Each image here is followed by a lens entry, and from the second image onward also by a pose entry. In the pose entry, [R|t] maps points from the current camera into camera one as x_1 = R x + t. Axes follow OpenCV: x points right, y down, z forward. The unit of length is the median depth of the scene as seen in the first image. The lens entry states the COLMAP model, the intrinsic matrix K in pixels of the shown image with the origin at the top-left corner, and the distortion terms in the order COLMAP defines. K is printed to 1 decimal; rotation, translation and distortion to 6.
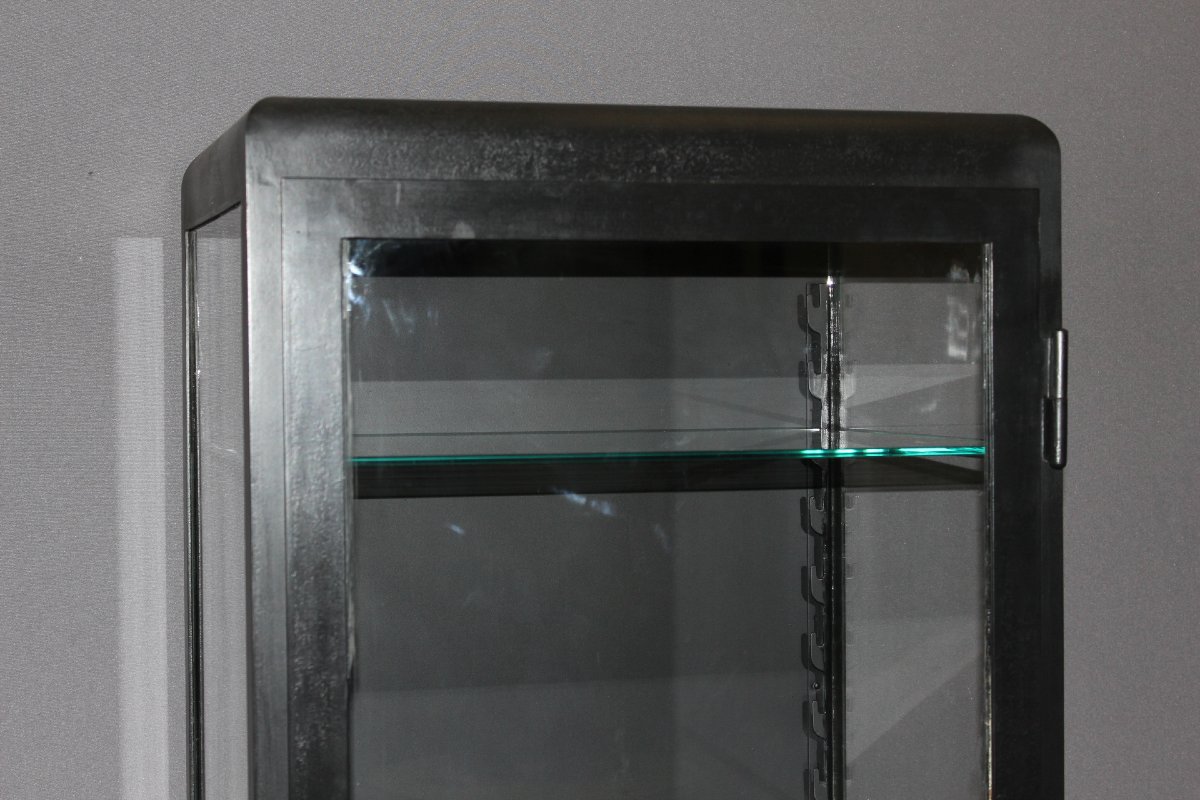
lens RADIAL K [[2176.1, 0, 600.0], [0, 2176.1, 400.0], [0, 0, 1]] dist [-0.007493, 0.136856]
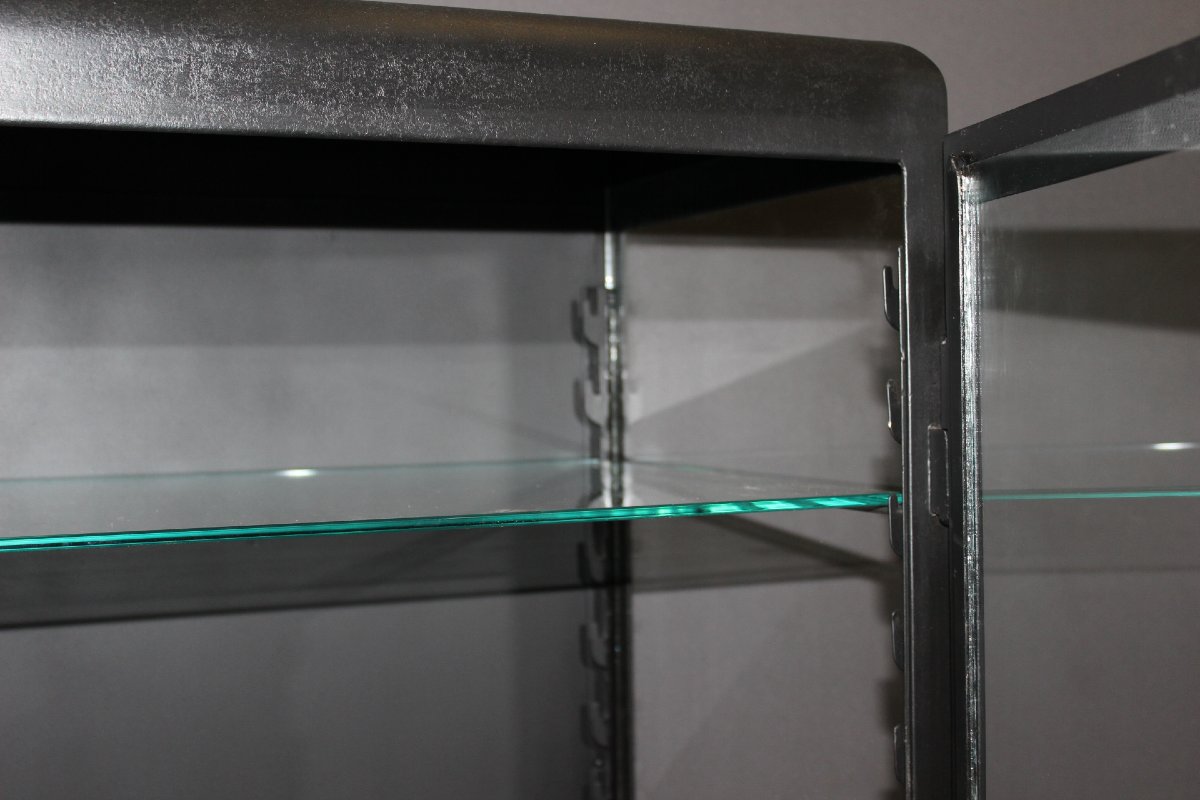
lens RADIAL K [[1602.2, 0, 600.0], [0, 1602.2, 400.0], [0, 0, 1]] dist [0.015015, 0.015201]
pose [[0.991132, -0.009619, 0.132530, 0.024918], [0.010050, 0.999946, -0.002588, -0.010555], [-0.132498, 0.003897, 0.991176, 0.505522]]
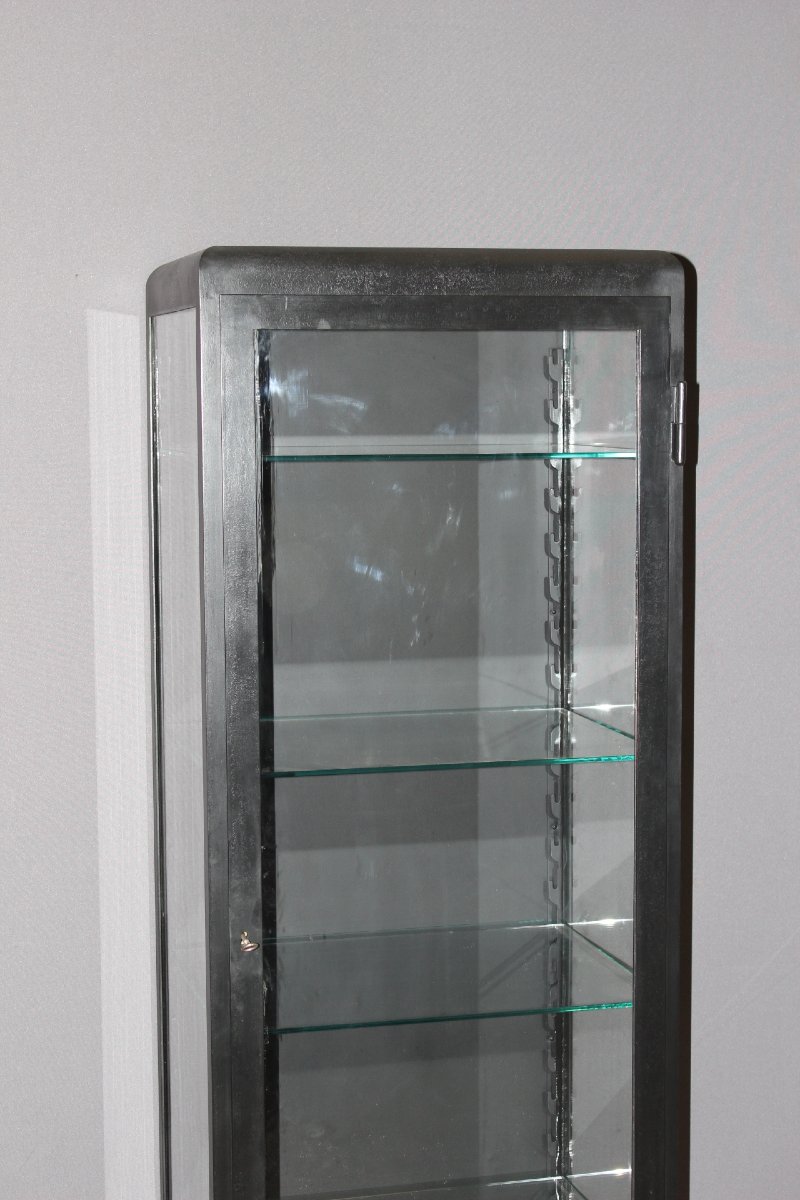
lens RADIAL K [[2176.1, 0, 400.0], [0, 2176.1, 600.0], [0, 0, 1]] dist [-0.007493, 0.136856]
pose [[0.999551, 0.004130, -0.029664, 0.047798], [-0.001855, 0.997082, 0.076322, 0.007782], [0.029892, -0.076233, 0.996642, -0.706925]]
